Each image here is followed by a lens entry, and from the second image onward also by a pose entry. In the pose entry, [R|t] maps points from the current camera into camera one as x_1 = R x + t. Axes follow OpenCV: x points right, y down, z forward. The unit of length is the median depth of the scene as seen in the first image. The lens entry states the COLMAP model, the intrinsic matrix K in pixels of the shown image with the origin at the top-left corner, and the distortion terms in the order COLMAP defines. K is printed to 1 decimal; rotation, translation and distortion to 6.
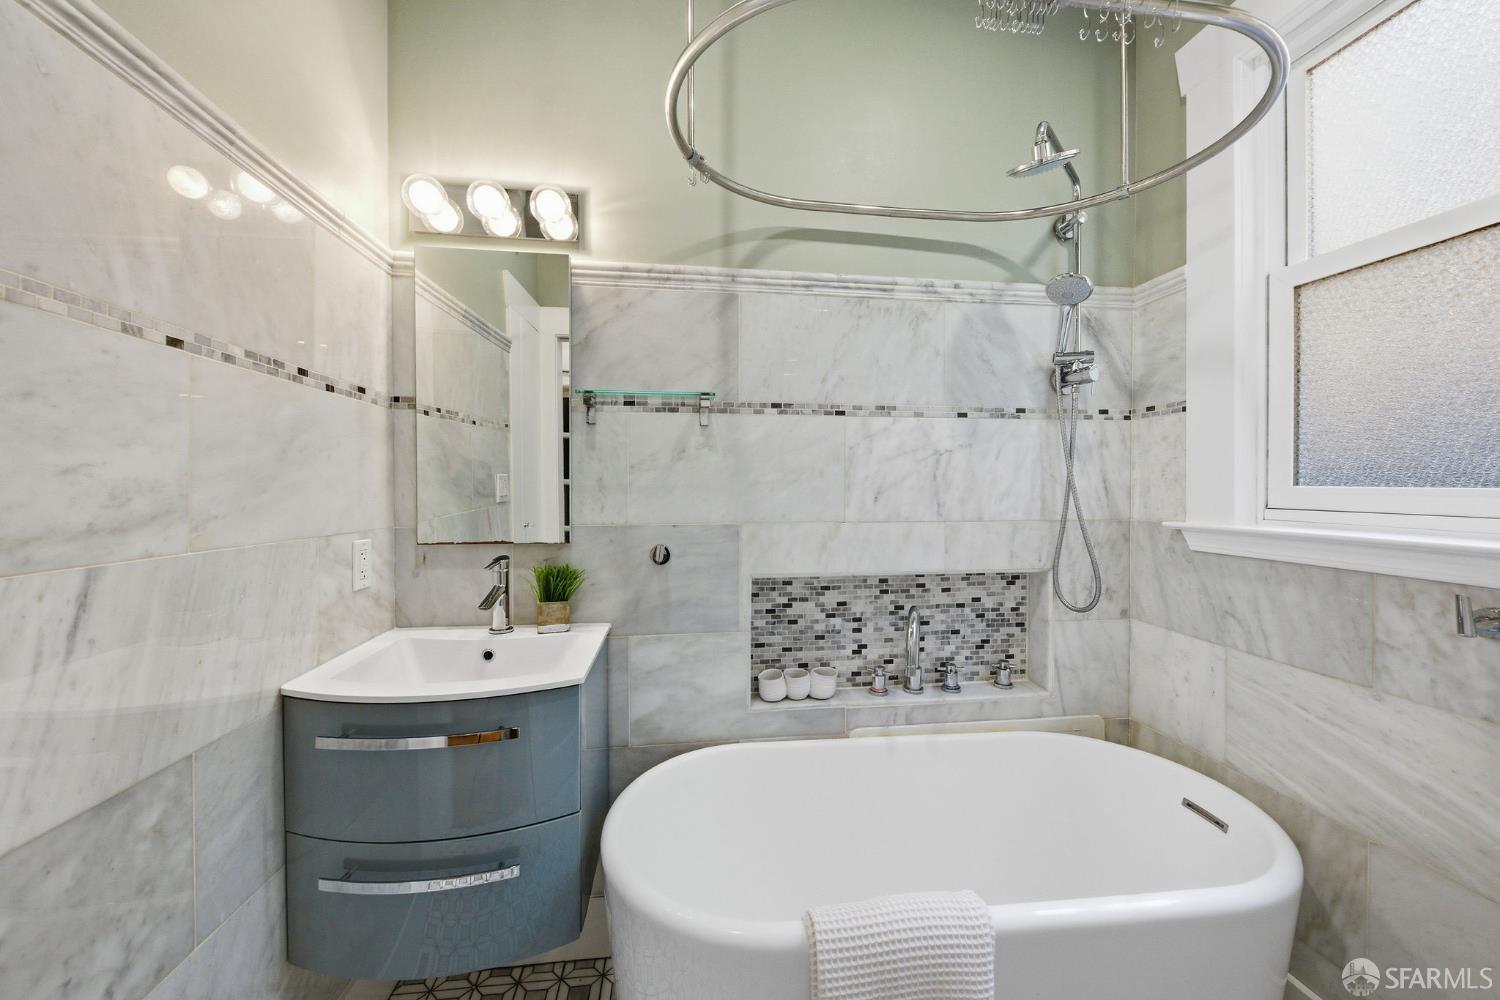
lens RADIAL K [[565.3, 0, 745.2], [0, 565.3, 486.4], [0, 0, 1]] dist [0.006985, -0.005759]
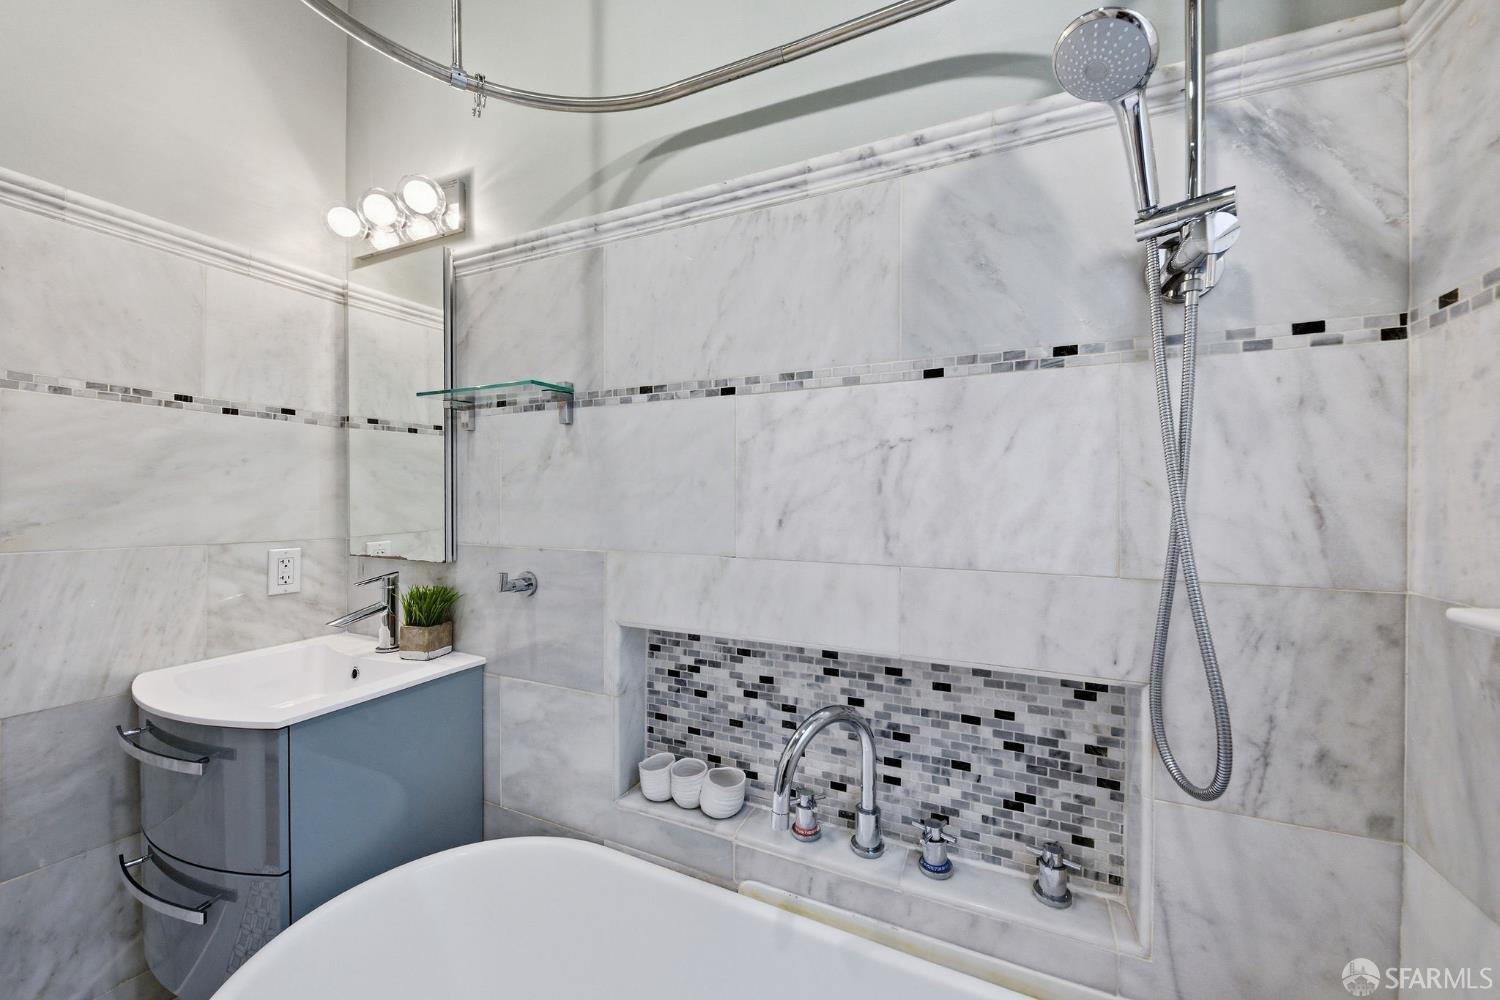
lens RADIAL K [[565.3, 0, 752.0], [0, 565.3, 498.5], [0, 0, 1]] dist [0.006985, -0.005759]
pose [[0.842981, 0.002130, -0.537938, 0.547612], [-0.006058, 0.999966, -0.005533, -0.001194], [0.537908, 0.007923, 0.842966, 0.460099]]
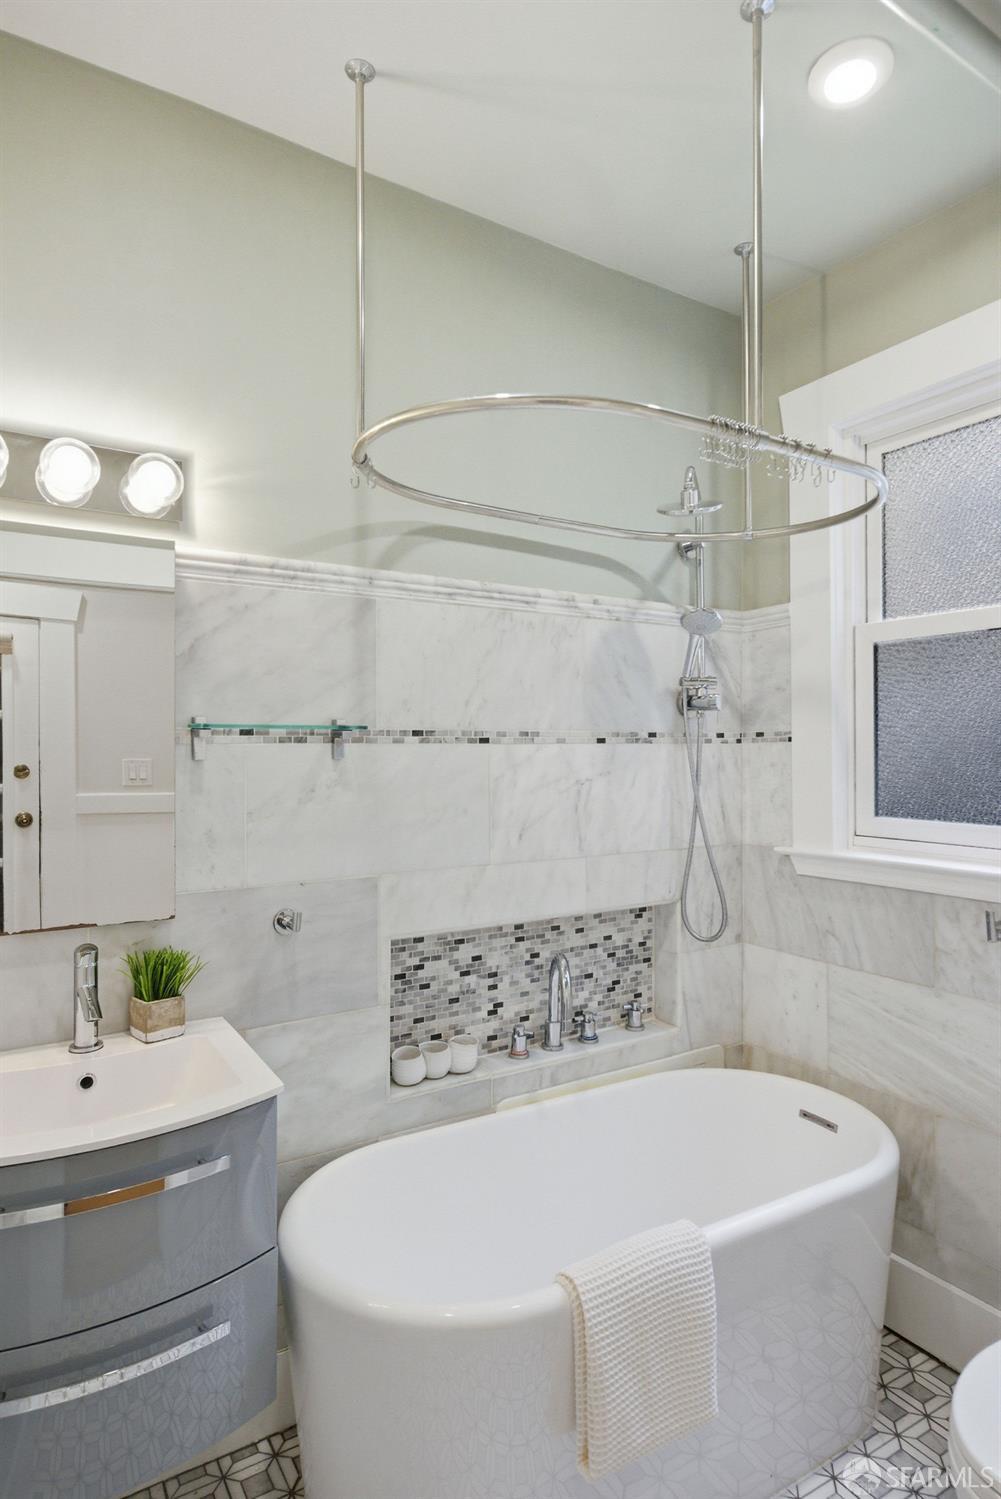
lens RADIAL K [[860.4, 0, 500.5], [0, 860.4, 746.6], [0, 0, 1]] dist [-0.001612, 0.010560]
pose [[0.909866, -0.002680, 0.414894, -0.360636], [0.007134, 0.999932, -0.009184, -0.107960], [-0.414842, 0.011316, 0.909823, -0.218630]]
